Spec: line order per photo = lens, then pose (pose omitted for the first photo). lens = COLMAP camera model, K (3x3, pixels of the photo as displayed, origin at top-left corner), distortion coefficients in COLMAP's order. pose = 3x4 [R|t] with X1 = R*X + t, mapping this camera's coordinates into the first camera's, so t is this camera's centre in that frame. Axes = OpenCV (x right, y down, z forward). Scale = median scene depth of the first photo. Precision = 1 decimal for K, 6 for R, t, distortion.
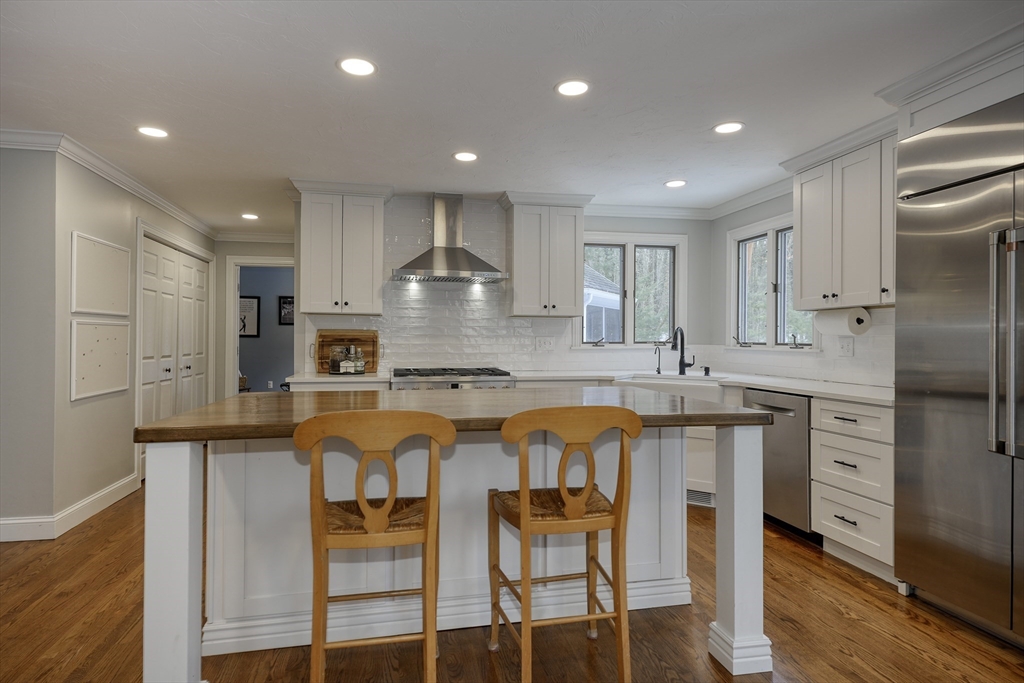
lens RADIAL K [[541.1, 0, 512.0], [0, 541.1, 341.5], [0, 0, 1]] dist [0.003833, -0.000892]
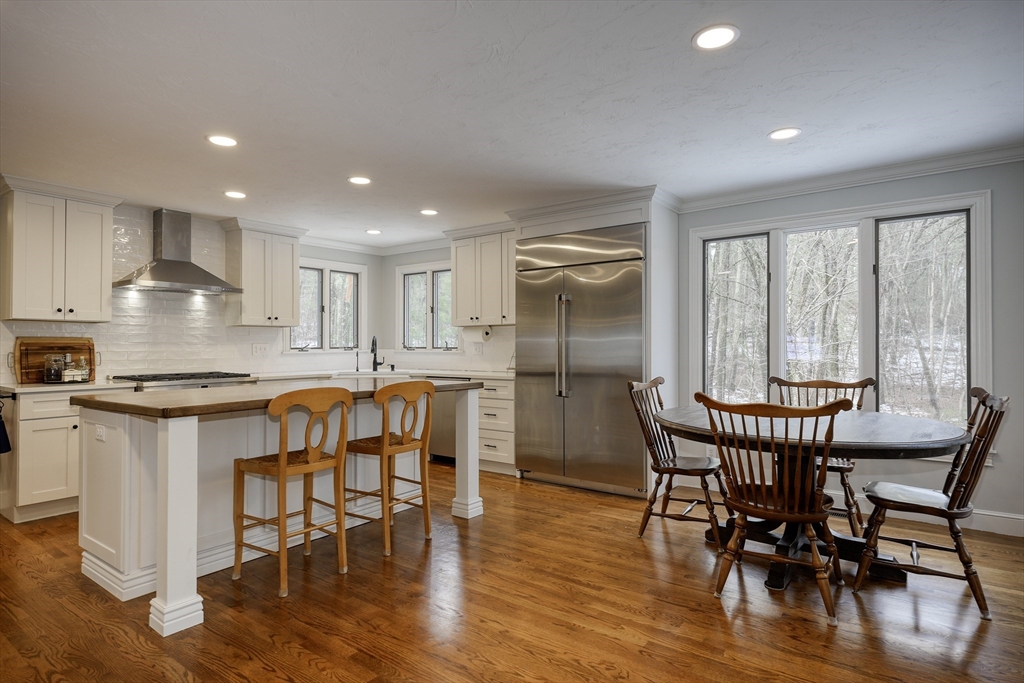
lens RADIAL K [[541.1, 0, 512.0], [0, 541.1, 341.5], [0, 0, 1]] dist [0.003833, -0.000892]
pose [[0.741561, -0.001817, 0.670883, -0.348095], [0.009595, 0.999923, -0.007898, 0.001155], [-0.670817, 0.012294, 0.741521, -0.242467]]
